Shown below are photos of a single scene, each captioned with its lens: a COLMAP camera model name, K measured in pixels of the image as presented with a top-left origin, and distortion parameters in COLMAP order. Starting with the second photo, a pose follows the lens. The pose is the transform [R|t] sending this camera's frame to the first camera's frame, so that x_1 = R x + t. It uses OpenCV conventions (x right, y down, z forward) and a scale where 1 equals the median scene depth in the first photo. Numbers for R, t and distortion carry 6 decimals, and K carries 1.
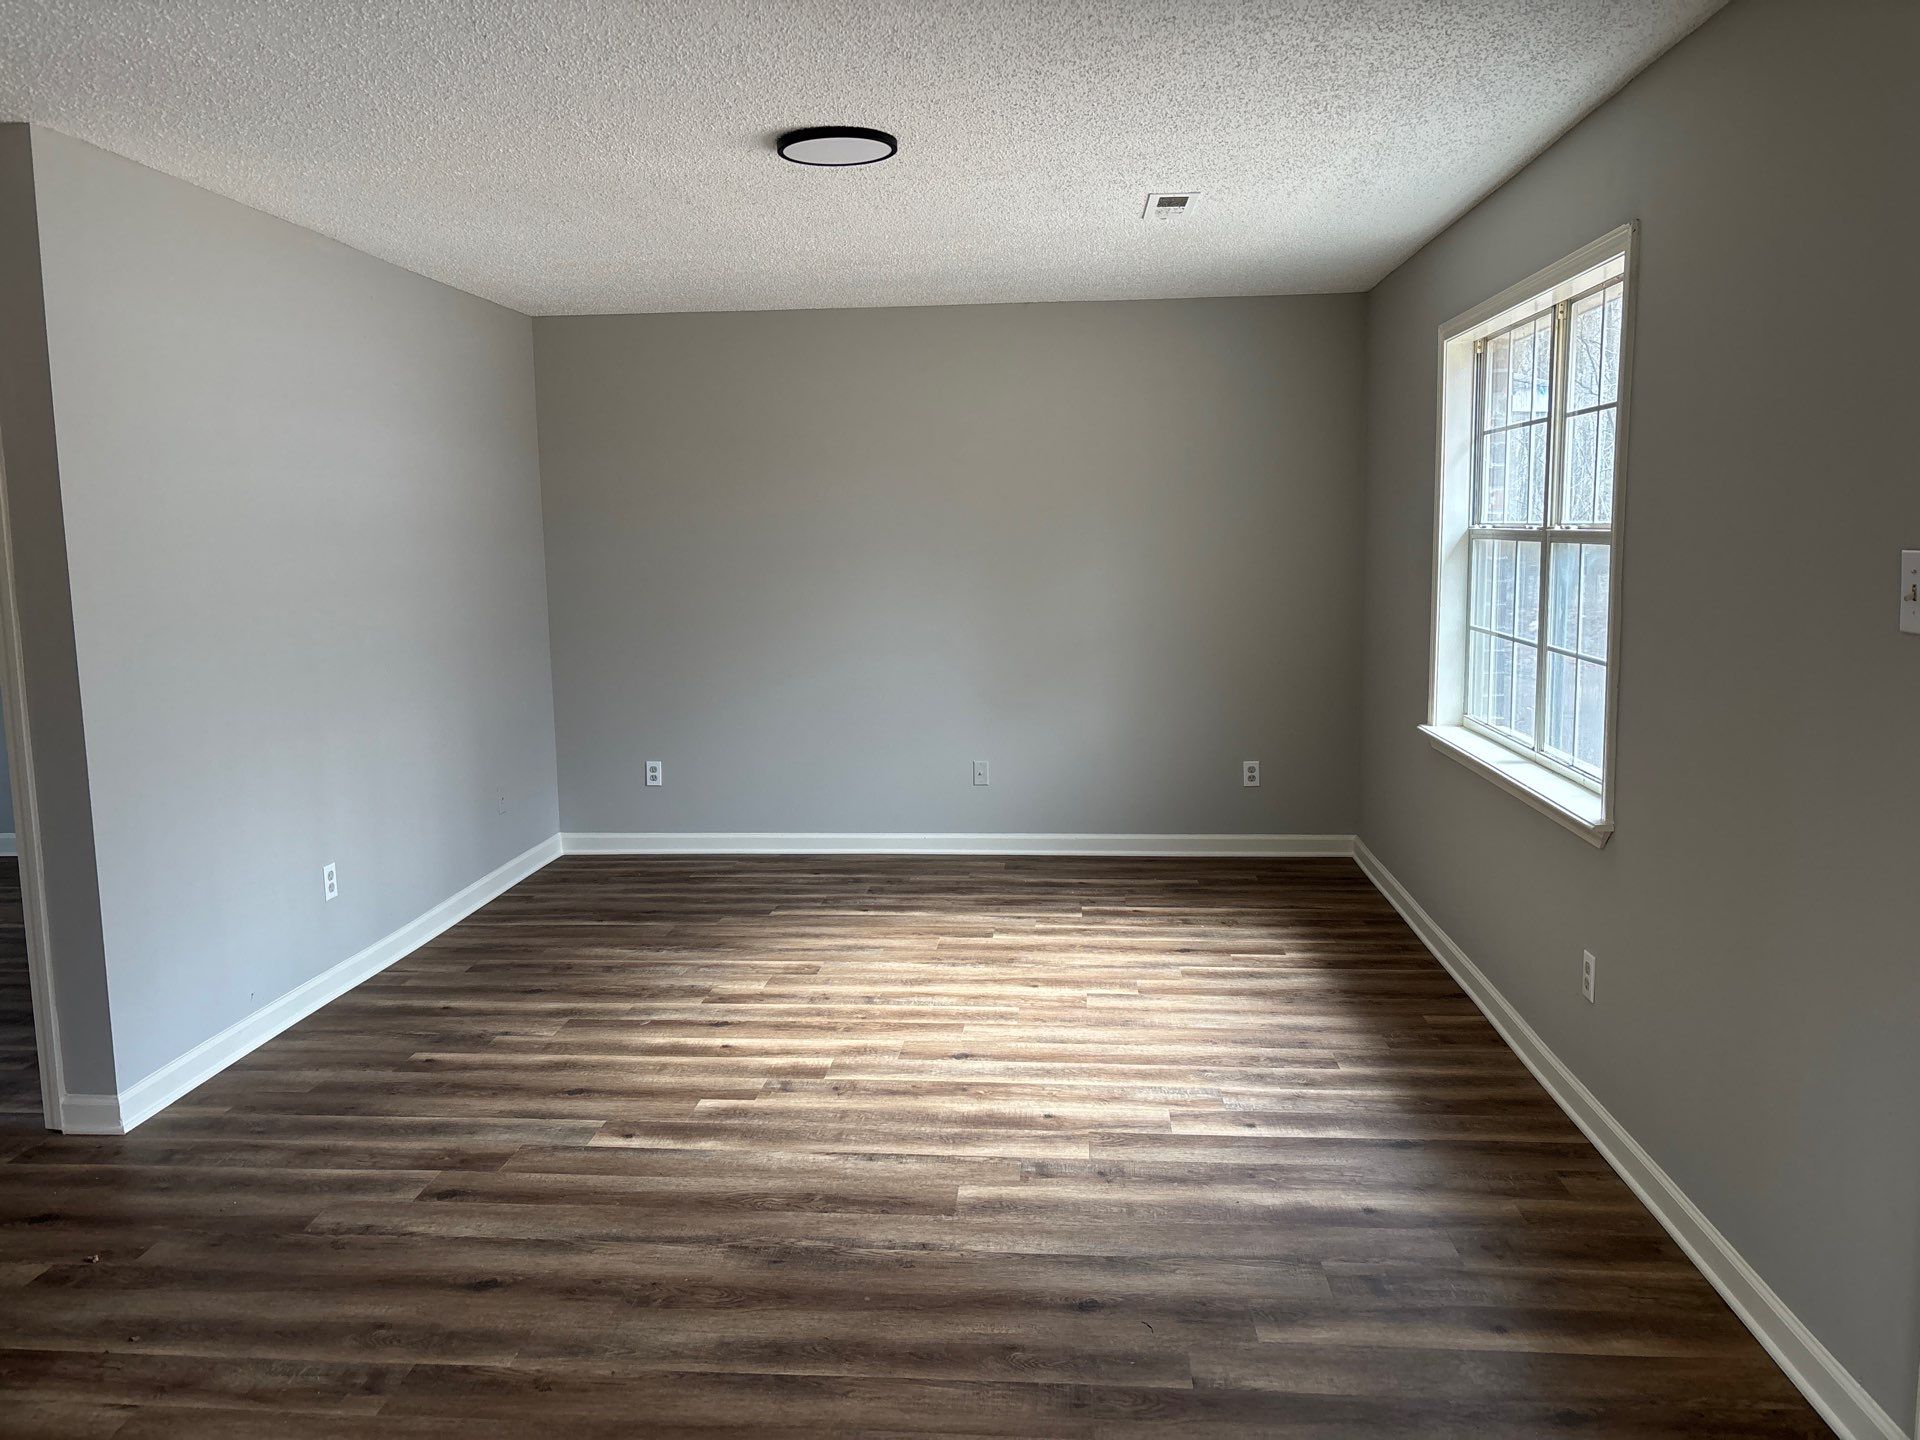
lens RADIAL K [[1435.5, 0, 960.0], [0, 1435.5, 720.0], [0, 0, 1]] dist [0.001435, 0.000423]
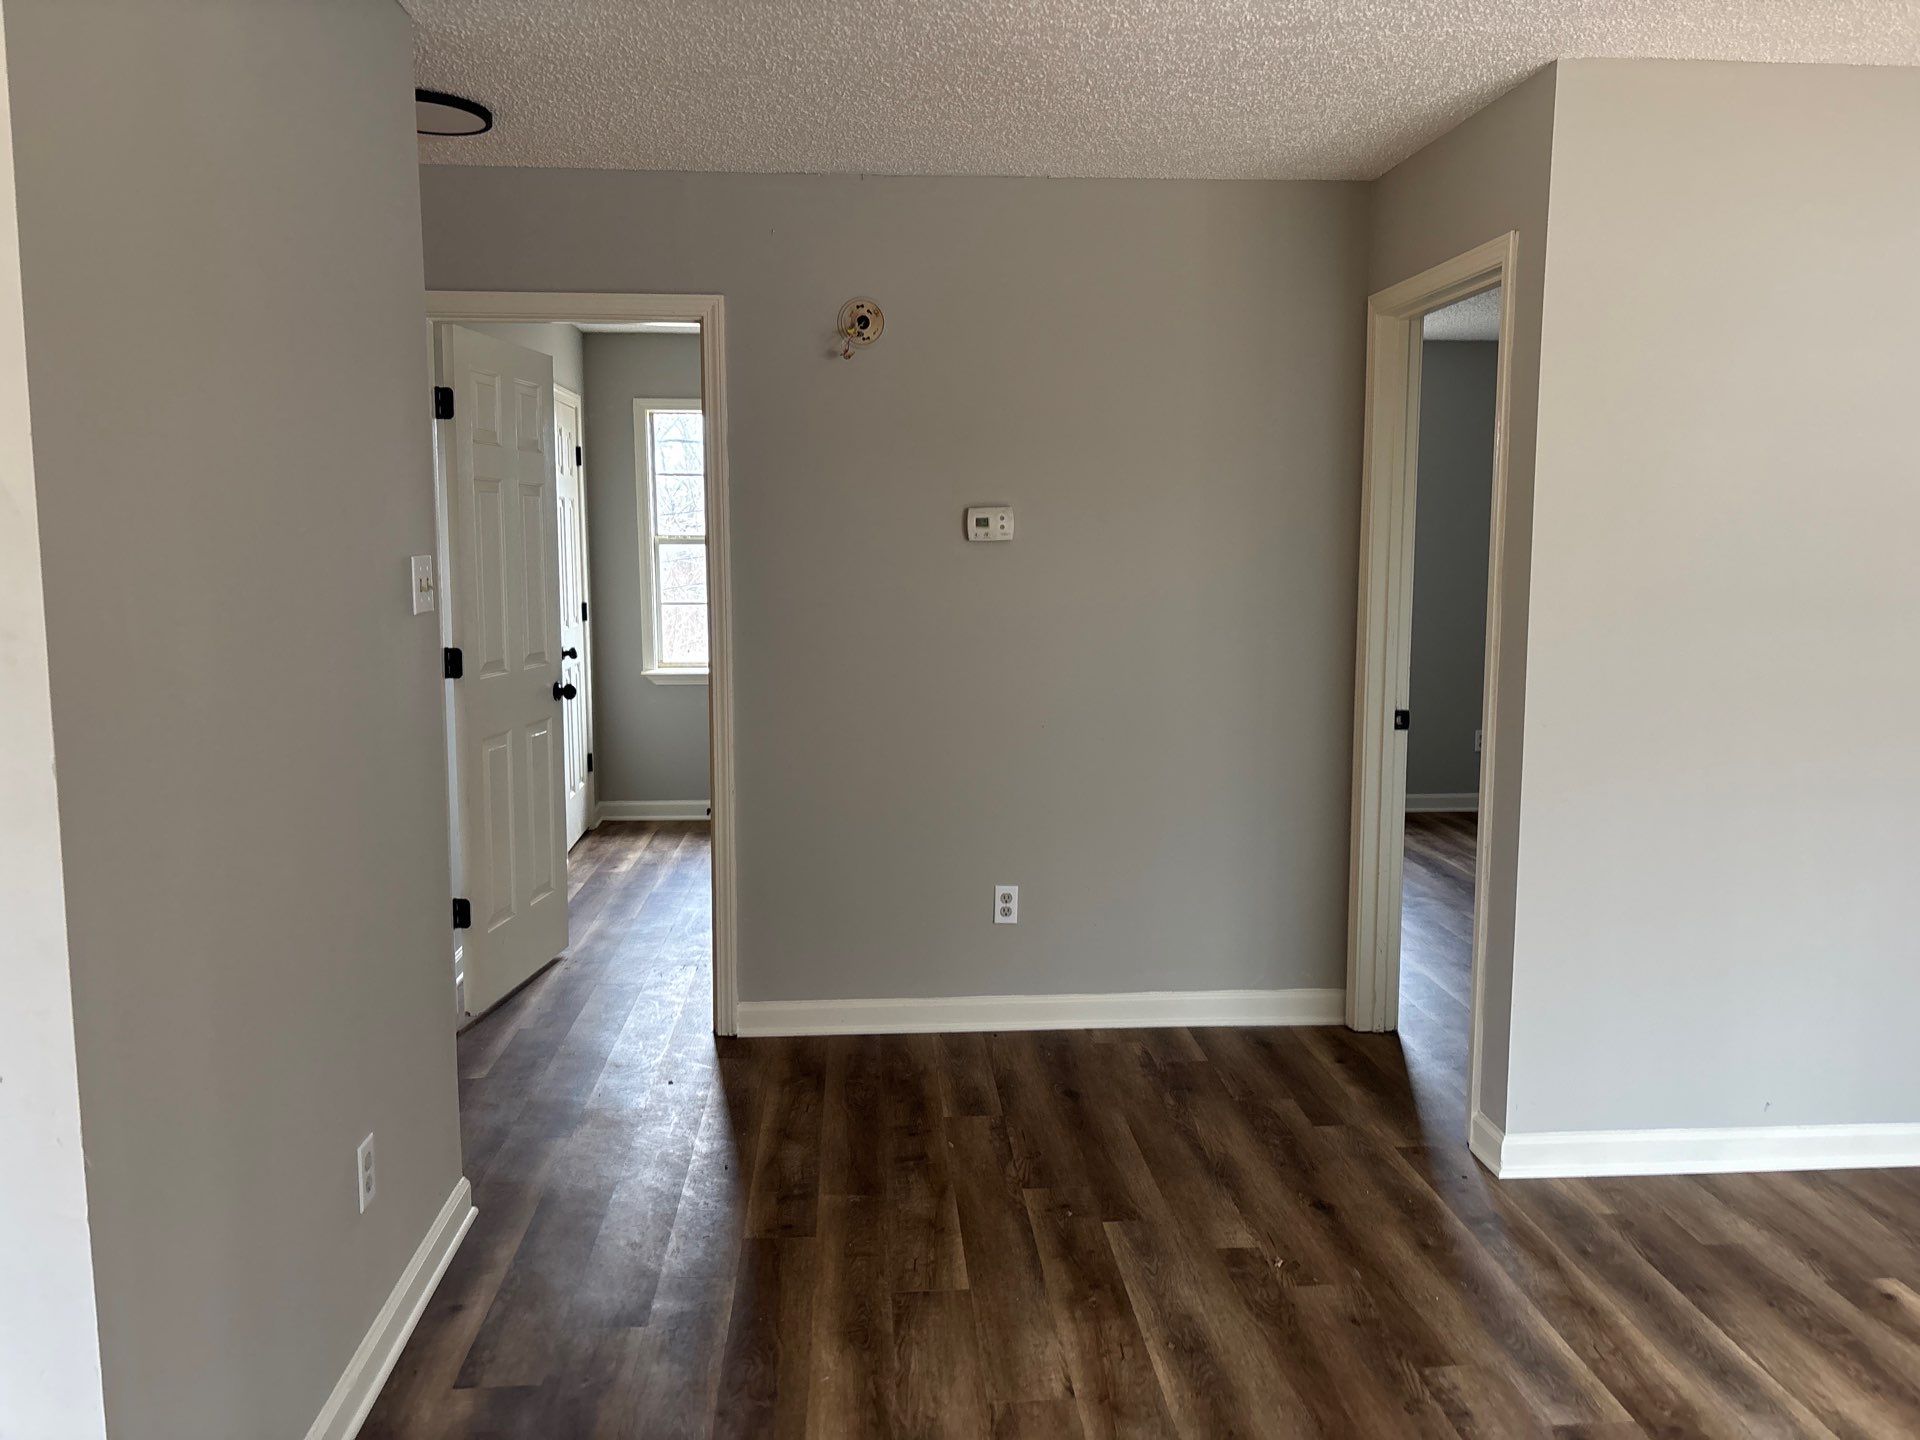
lens RADIAL K [[1435.5, 0, 960.0], [0, 1435.5, 720.0], [0, 0, 1]] dist [0.001435, 0.000423]
pose [[0.151115, 0.143812, -0.977999, 0.236589], [-0.135553, 0.983029, 0.123607, -0.071268], [0.979178, 0.113891, 0.168044, 0.509524]]
